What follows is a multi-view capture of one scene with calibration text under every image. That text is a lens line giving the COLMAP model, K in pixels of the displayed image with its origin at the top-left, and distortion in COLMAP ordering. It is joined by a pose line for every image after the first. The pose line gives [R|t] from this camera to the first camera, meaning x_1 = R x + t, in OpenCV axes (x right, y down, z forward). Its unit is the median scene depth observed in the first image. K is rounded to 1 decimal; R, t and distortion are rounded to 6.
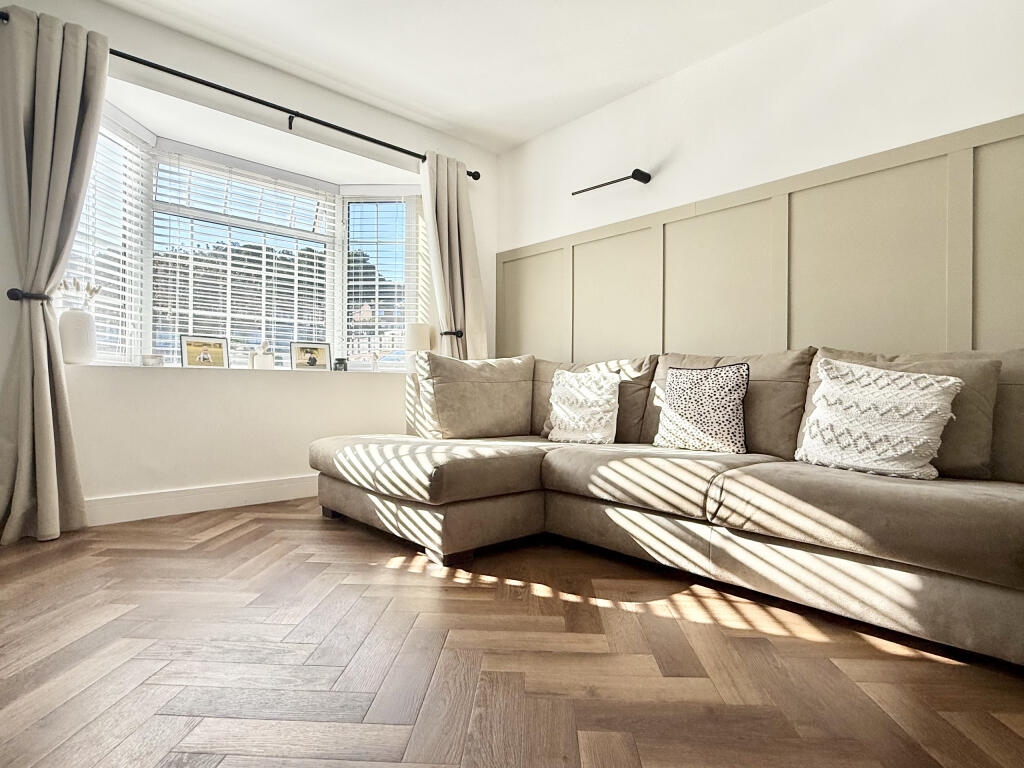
lens RADIAL K [[559.4, 0, 512.0], [0, 559.4, 384.0], [0, 0, 1]] dist [0.001509, -0.000215]
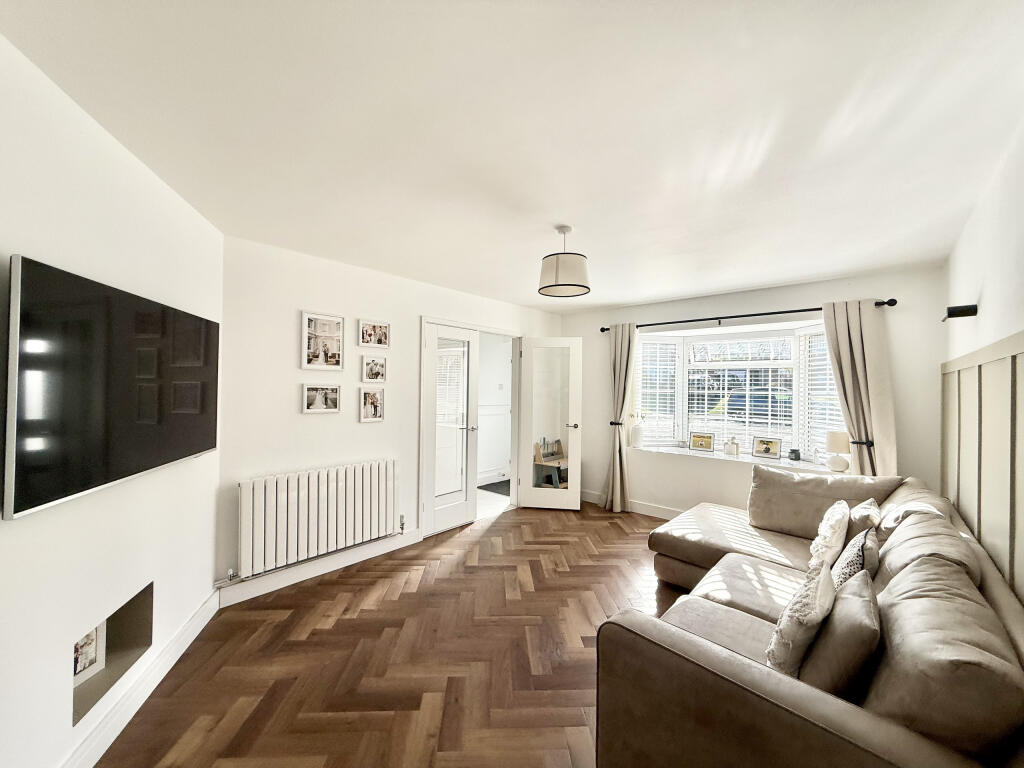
lens RADIAL K [[413.6, 0, 515.3], [0, 413.6, 381.4], [0, 0, 1]] dist [-0.000131, 0.000005]
pose [[0.105312, -0.012141, -0.994365, 0.844442], [-0.007151, 0.999890, -0.012966, -0.248106], [0.994414, 0.008476, 0.105214, 0.202462]]
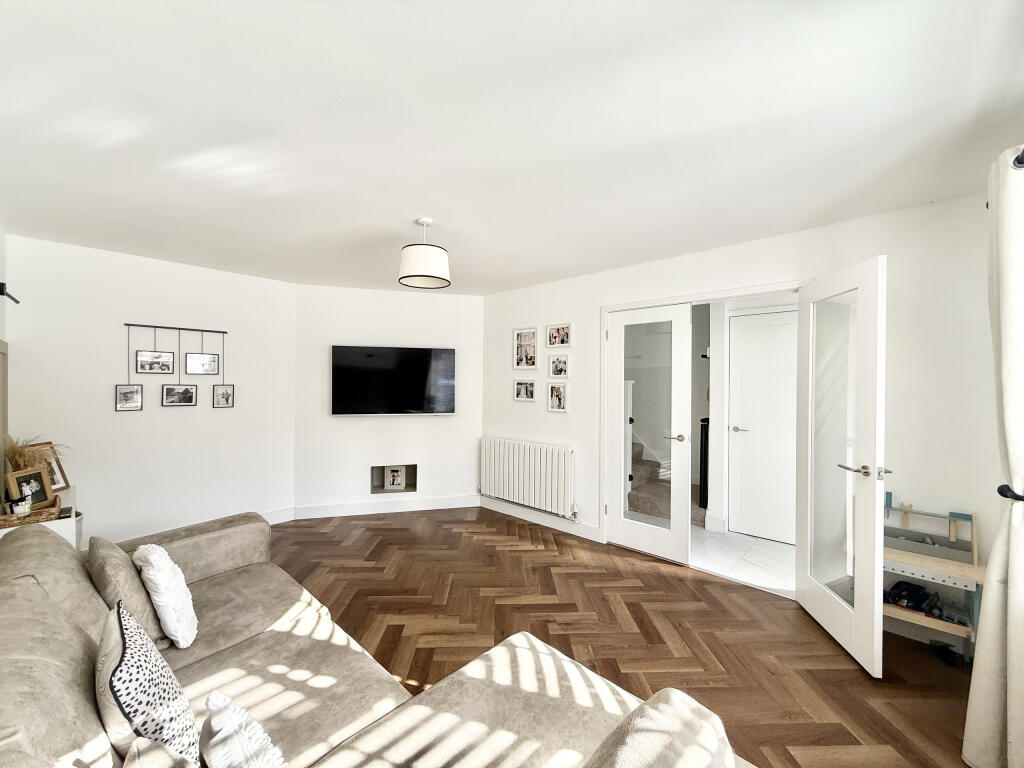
lens RADIAL K [[406.1, 0, 510.2], [0, 406.1, 384.0], [0, 0, 1]] dist [0.000836, -0.000020]
pose [[-0.997181, -0.006993, -0.074702, -0.033777], [-0.006886, 0.999975, -0.001687, -0.235251], [0.074712, -0.001168, -0.997204, 1.156000]]
